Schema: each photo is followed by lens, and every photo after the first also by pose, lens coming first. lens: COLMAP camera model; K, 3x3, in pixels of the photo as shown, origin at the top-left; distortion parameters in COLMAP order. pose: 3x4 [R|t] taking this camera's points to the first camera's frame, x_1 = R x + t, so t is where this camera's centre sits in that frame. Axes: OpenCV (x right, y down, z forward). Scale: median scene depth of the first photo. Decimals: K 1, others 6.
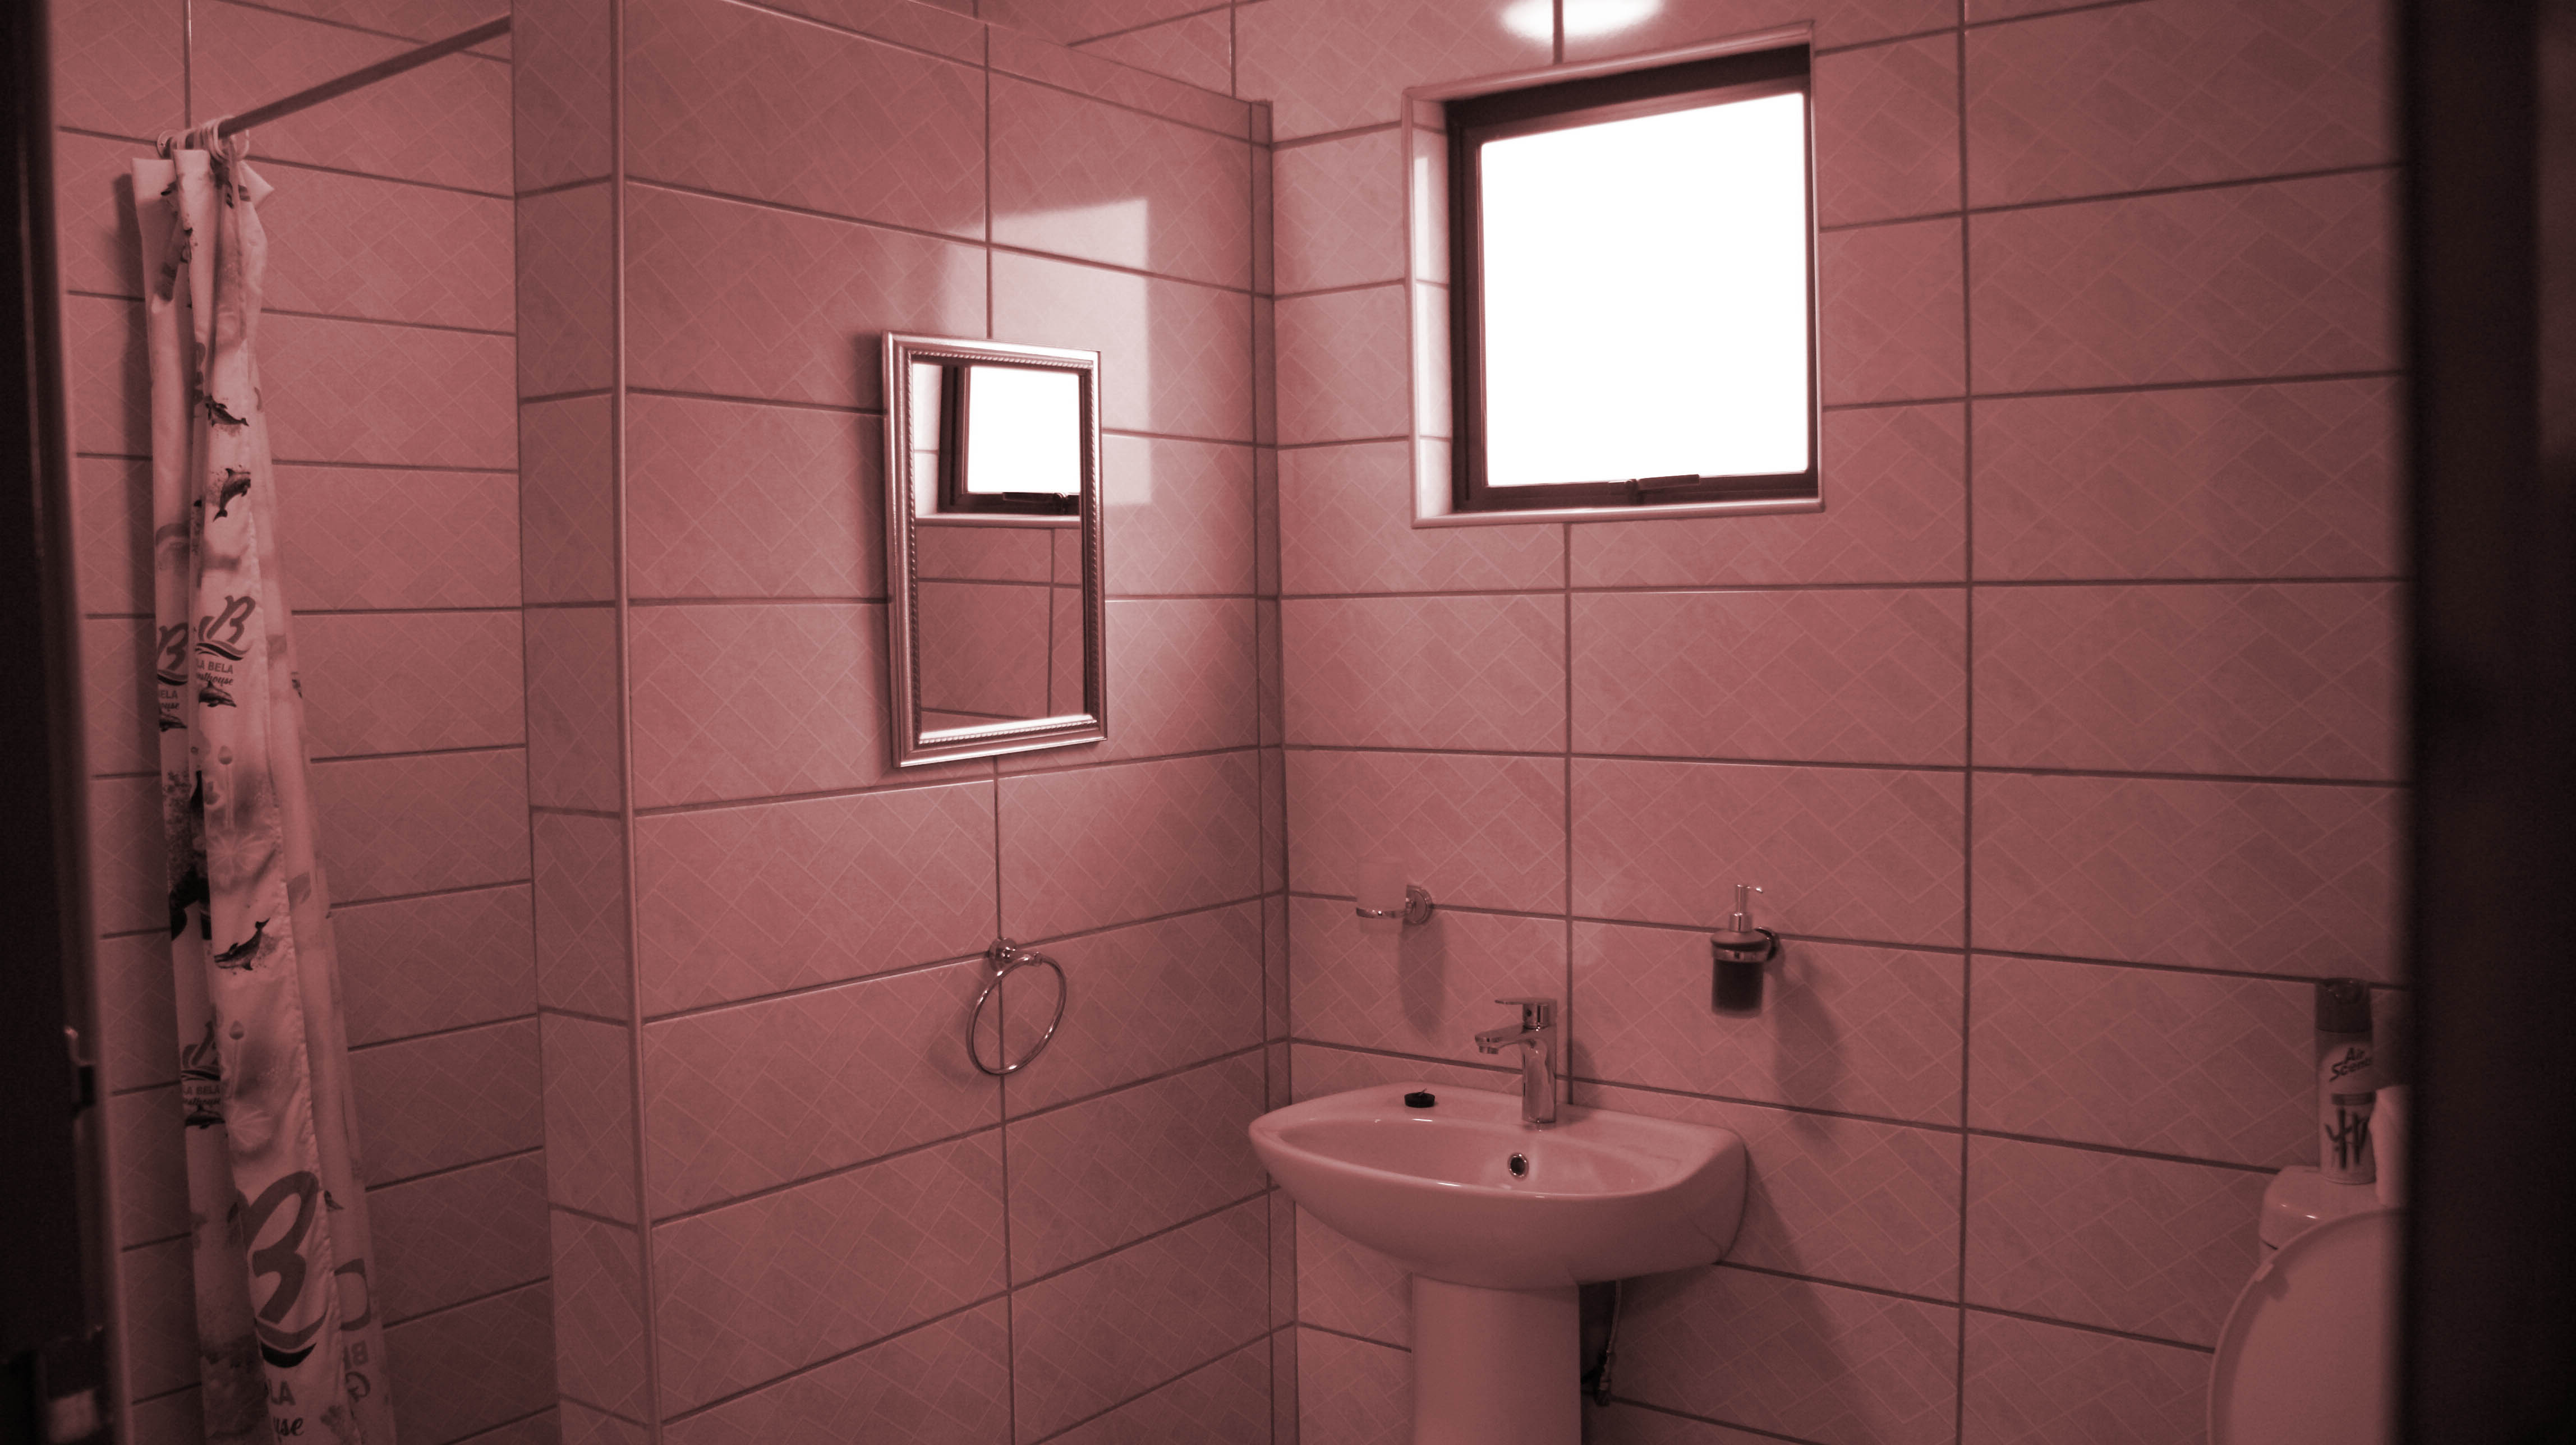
lens RADIAL K [[2039.5, 0, 1288.5], [0, 2039.5, 721.7], [0, 0, 1]] dist [-0.130073, 0.100251]
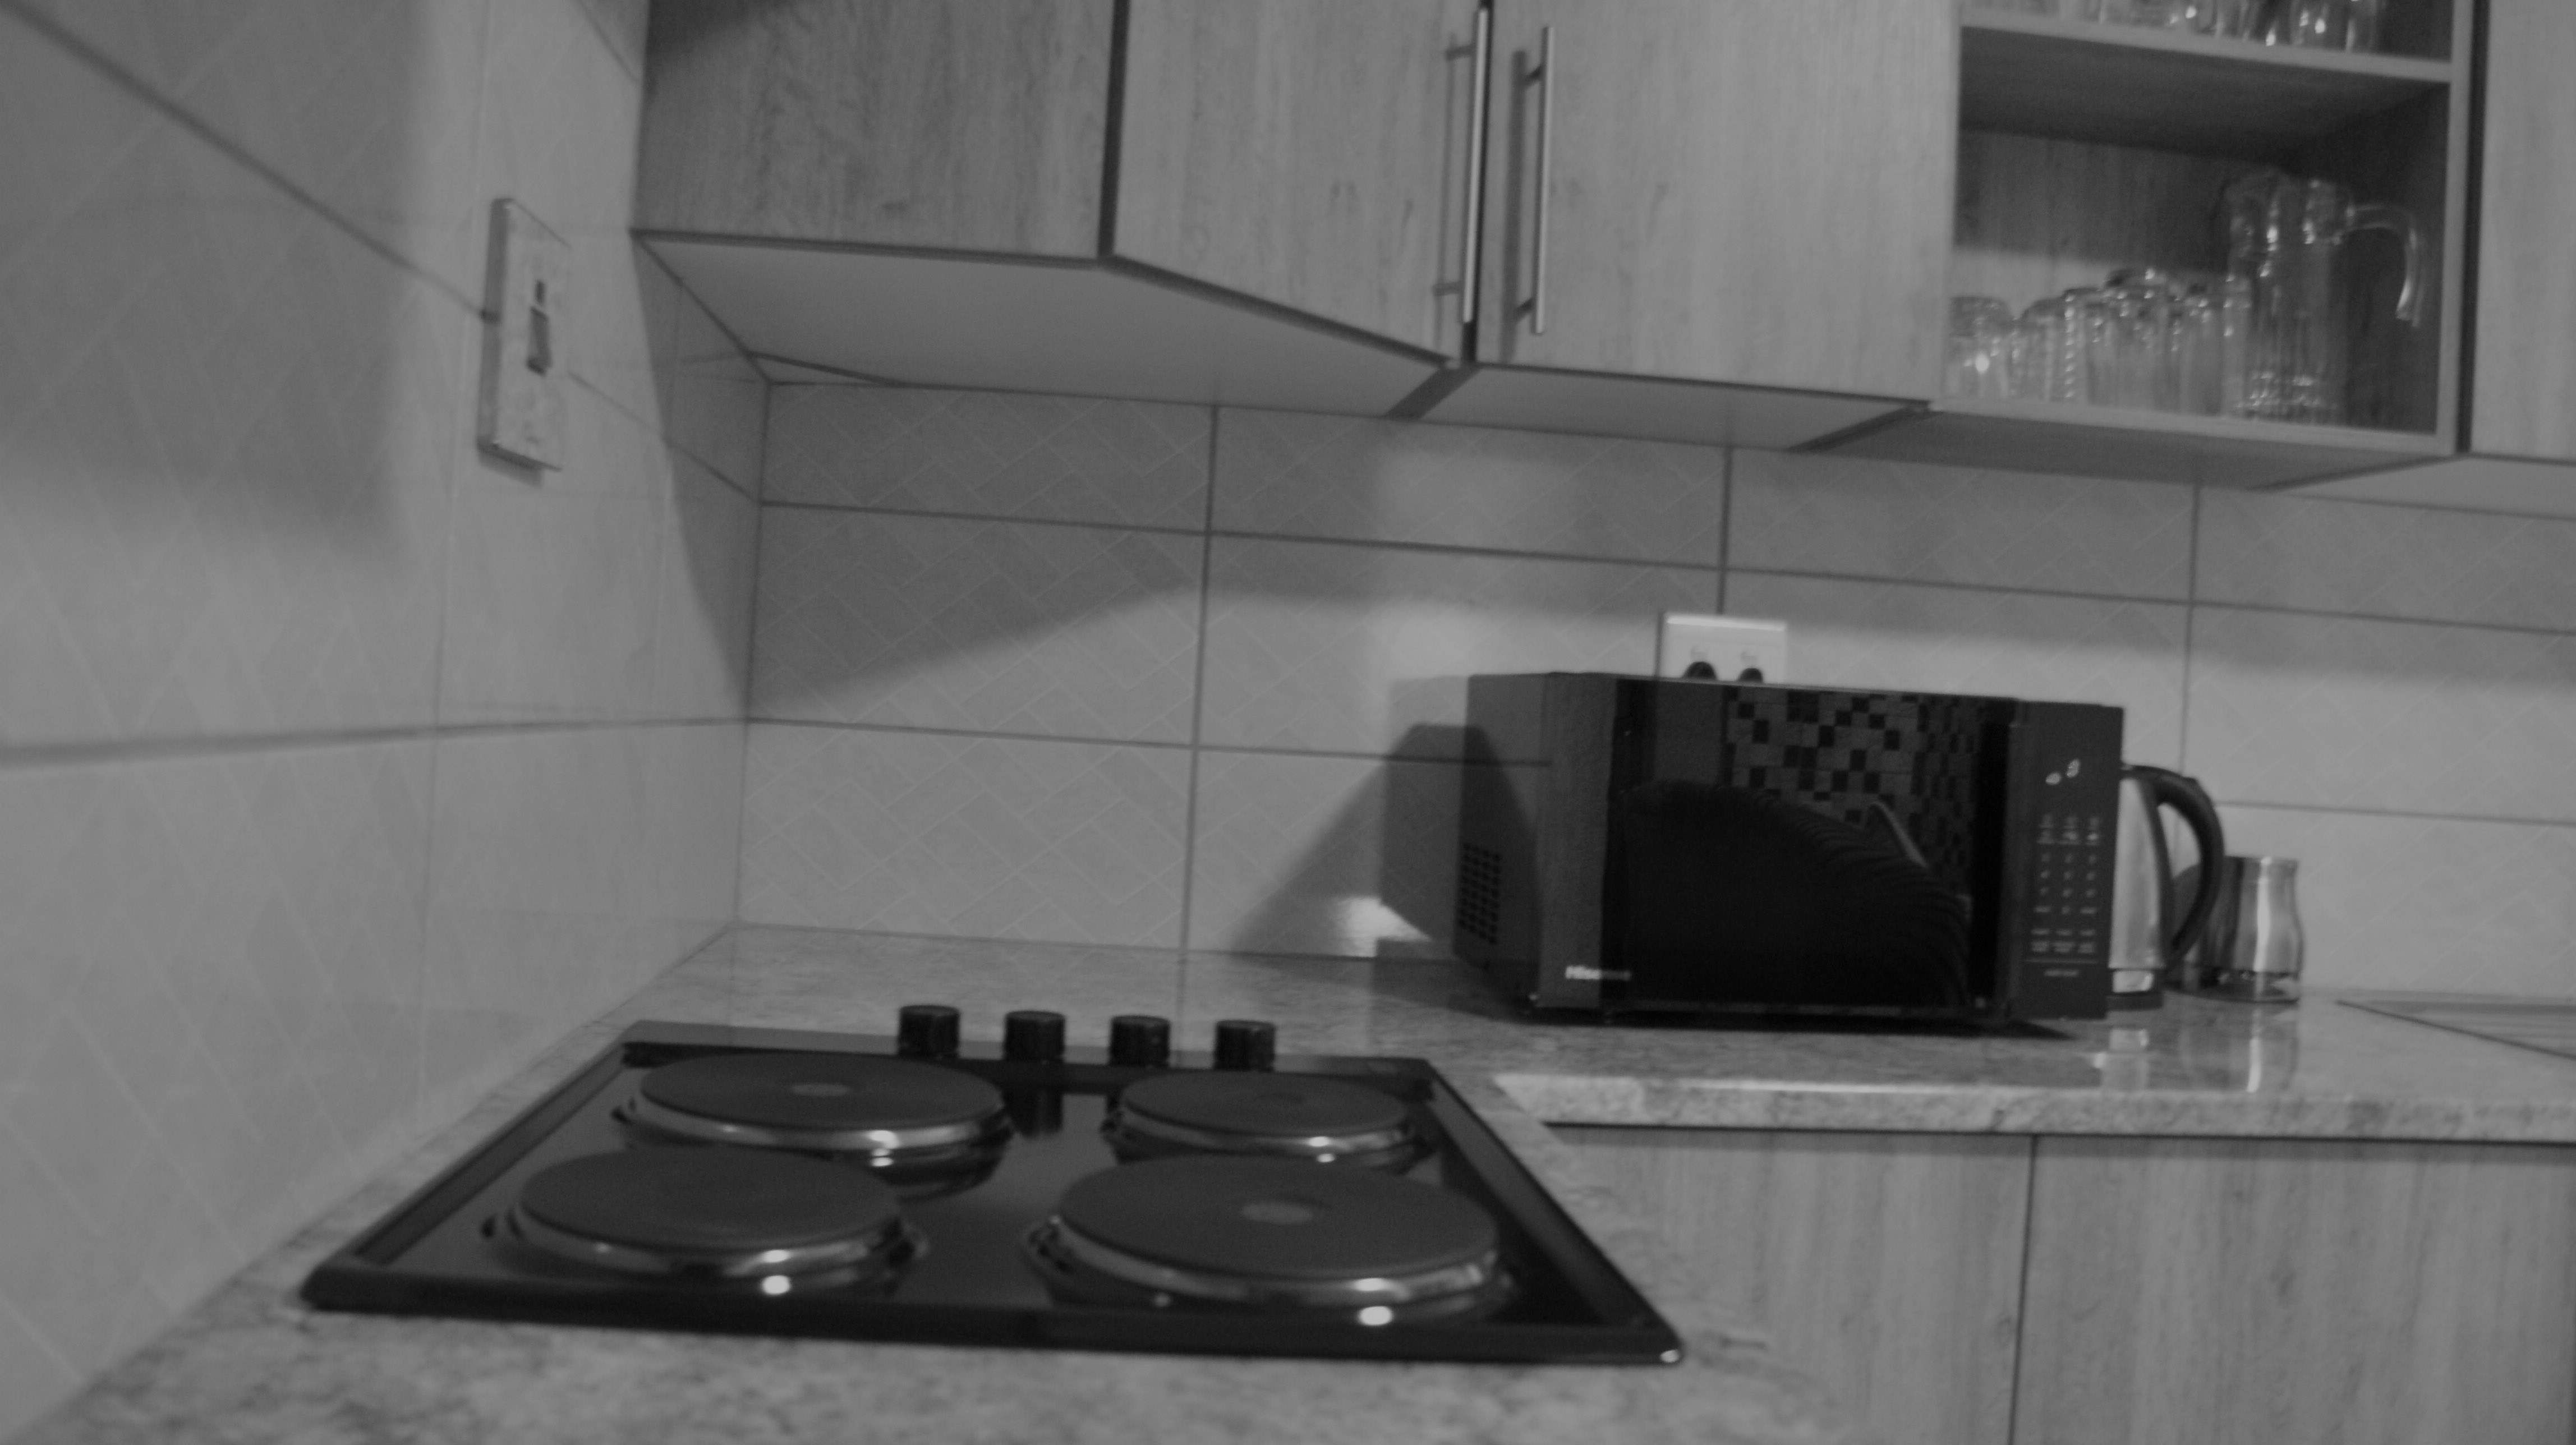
lens RADIAL K [[2039.5, 0, 1287.4], [0, 2039.5, 725.9], [0, 0, 1]] dist [-0.130073, 0.100251]
pose [[0.744332, 0.012053, 0.667701, -0.347556], [-0.034705, 0.999184, 0.020651, -0.009100], [-0.666907, -0.038544, 0.744143, 0.406882]]
